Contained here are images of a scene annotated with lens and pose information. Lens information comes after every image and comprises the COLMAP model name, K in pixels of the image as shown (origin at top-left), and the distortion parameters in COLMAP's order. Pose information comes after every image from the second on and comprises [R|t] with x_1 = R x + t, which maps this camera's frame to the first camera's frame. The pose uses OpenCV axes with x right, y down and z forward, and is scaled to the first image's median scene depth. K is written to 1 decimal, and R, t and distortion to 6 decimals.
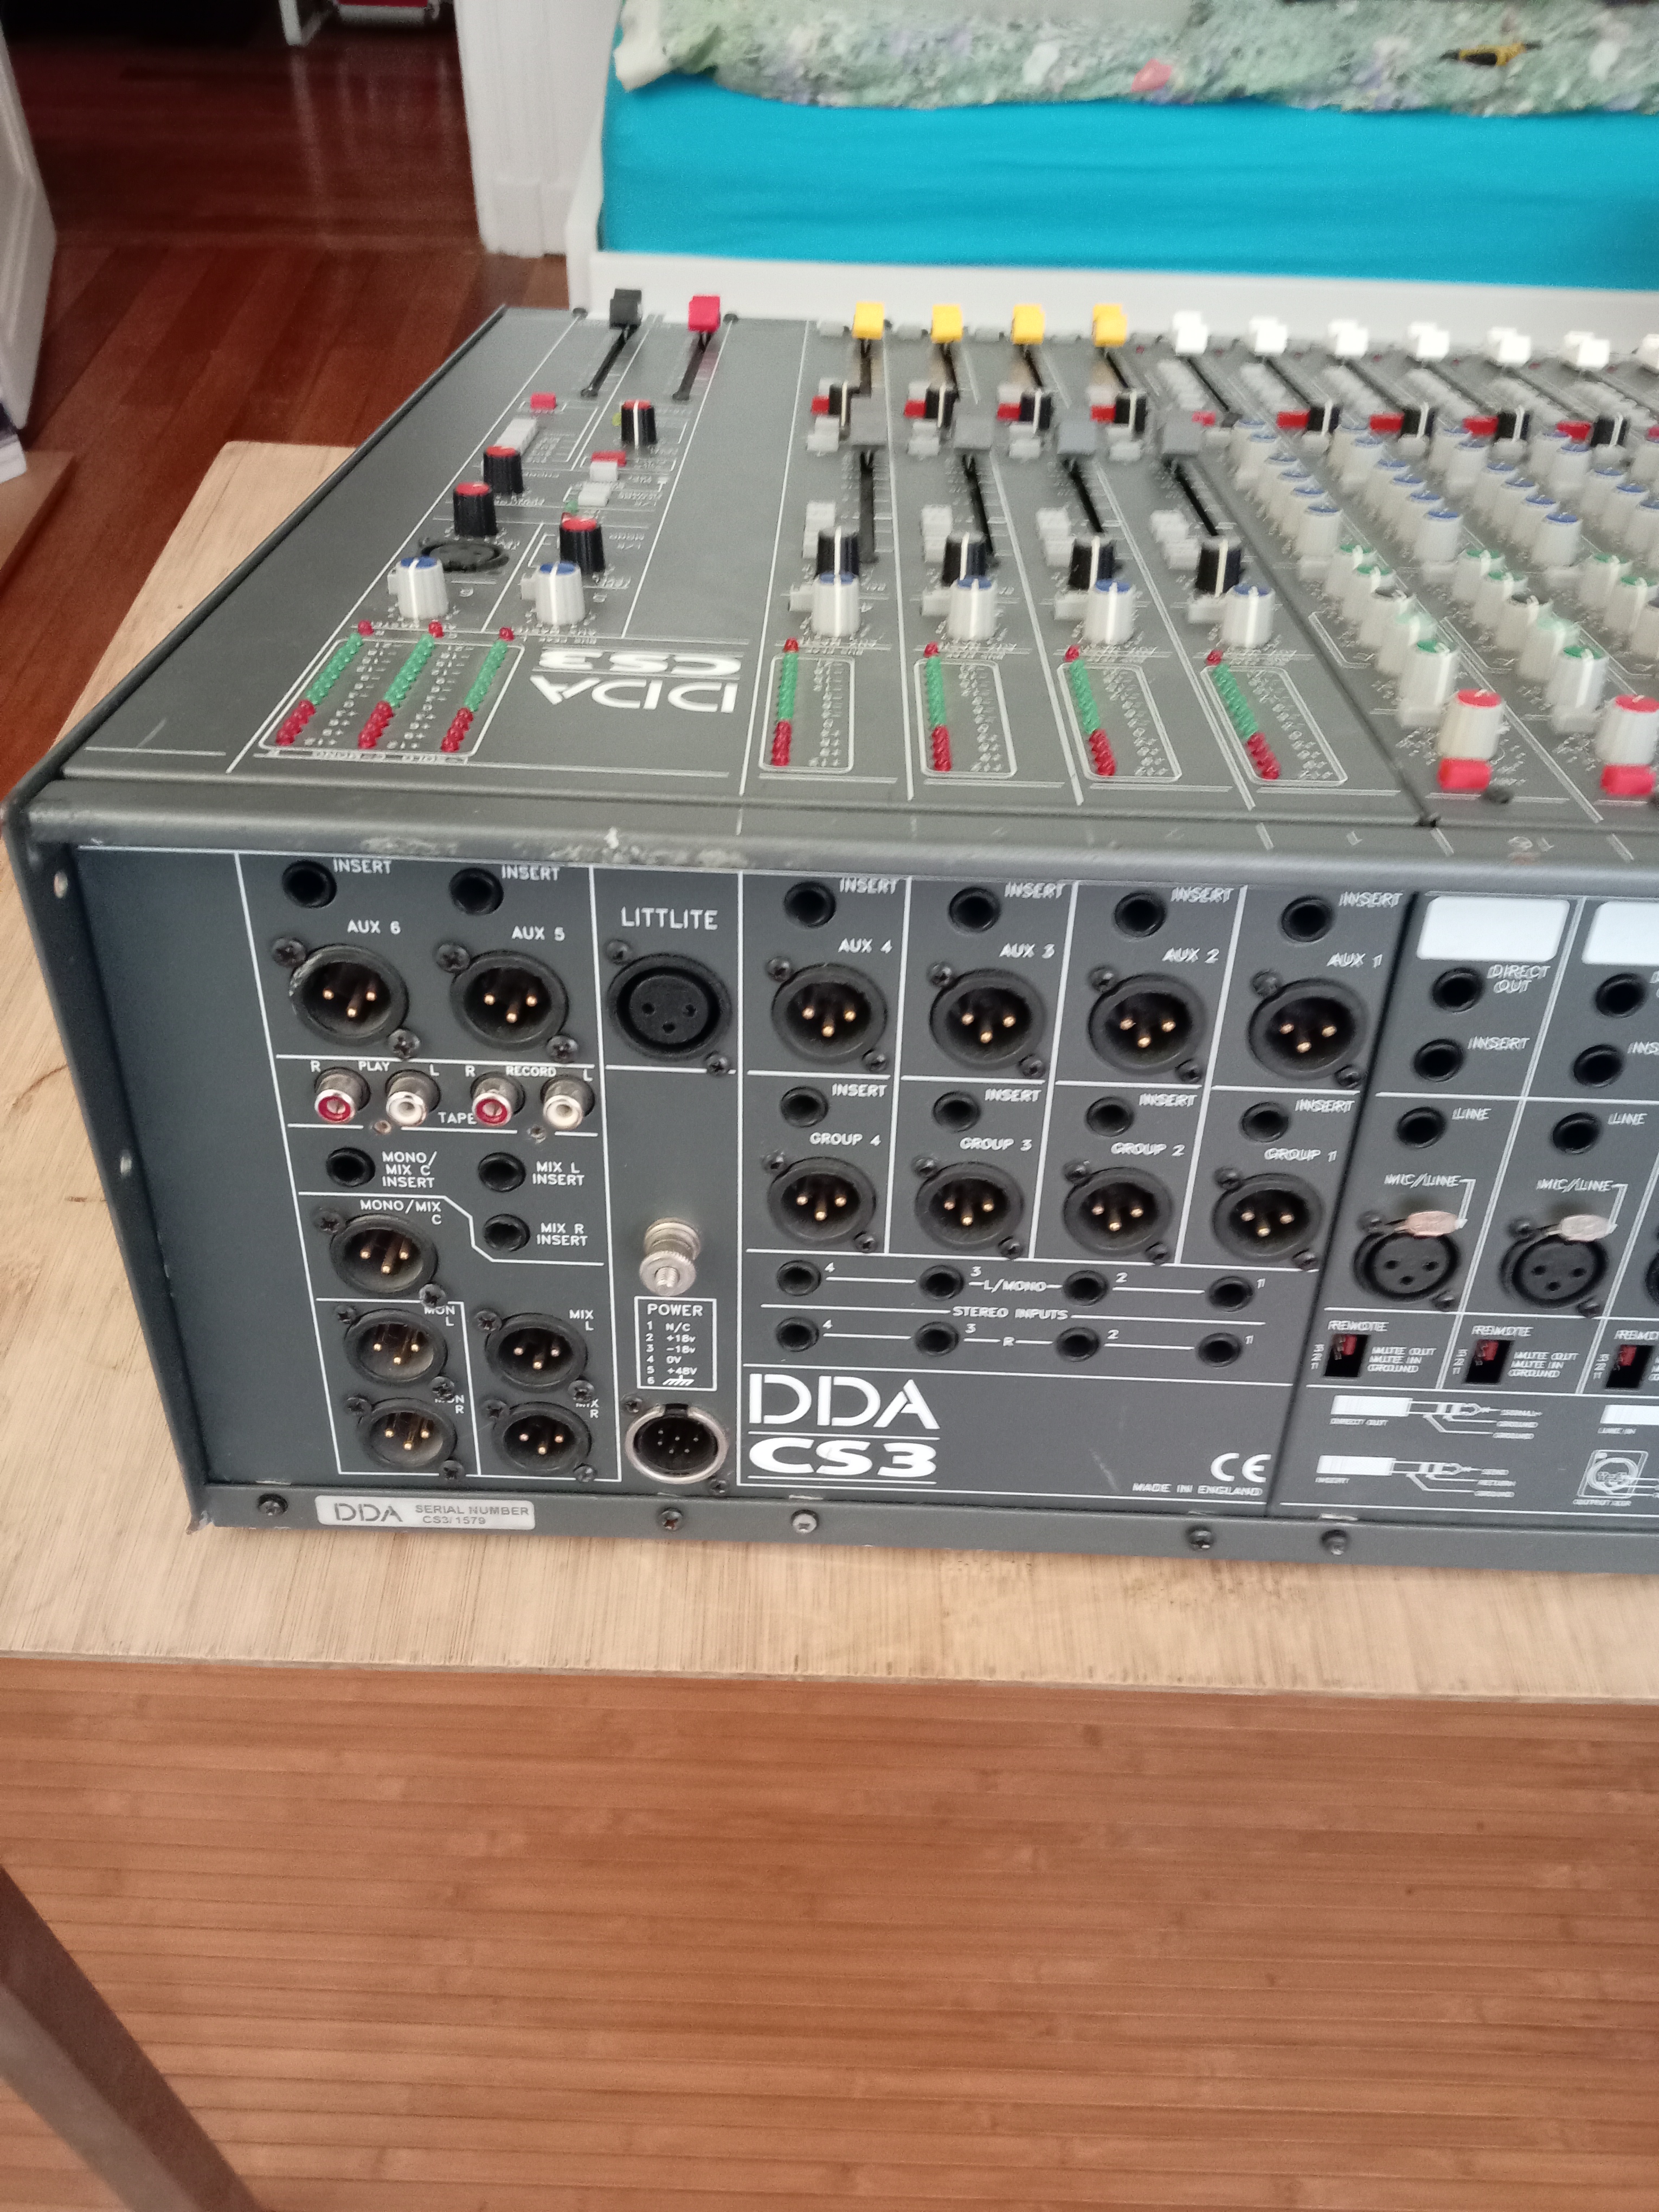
lens RADIAL K [[1777.2, 0, 736.4], [0, 1777.2, 1109.7], [0, 0, 1]] dist [-0.137367, 0.048715]
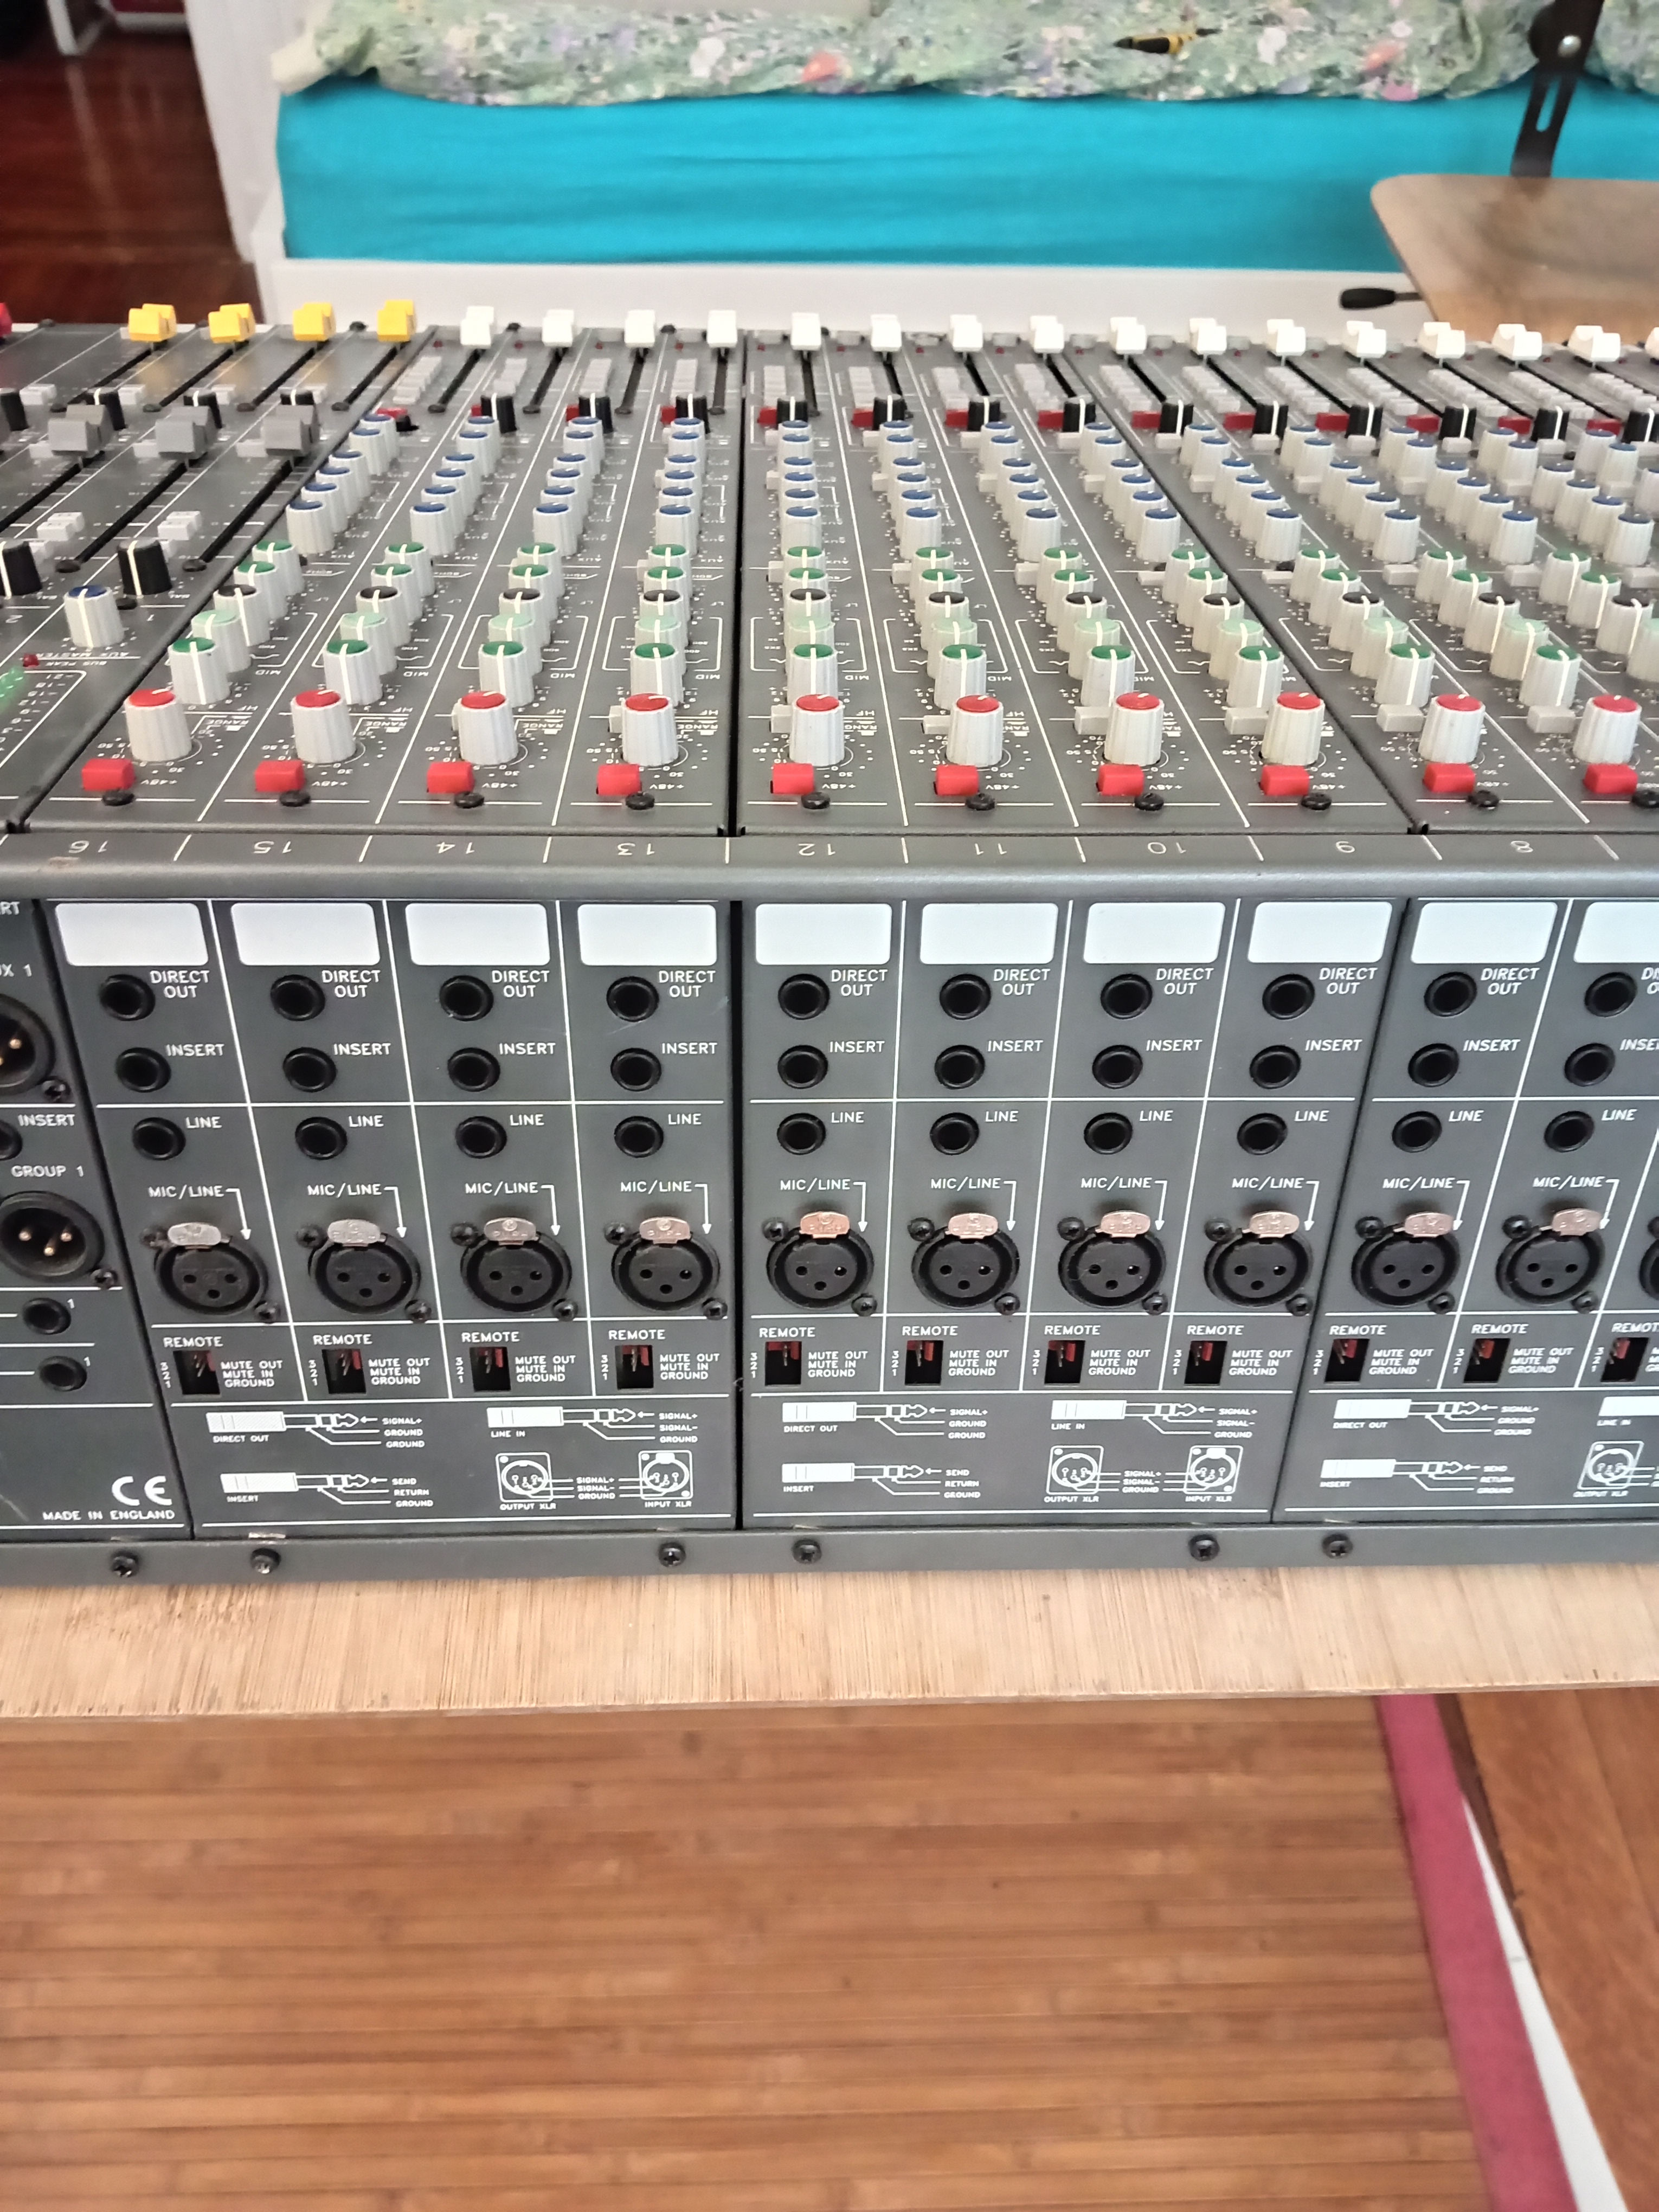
lens RADIAL K [[1756.6, 0, 828.2], [0, 1756.6, 1137.1], [0, 0, 1]] dist [-0.109654, 0.009176]
pose [[0.995251, -0.044005, 0.086825, 0.139523], [0.042730, 0.998951, 0.016487, 0.000295], [-0.087460, -0.012699, 0.996087, 0.005426]]
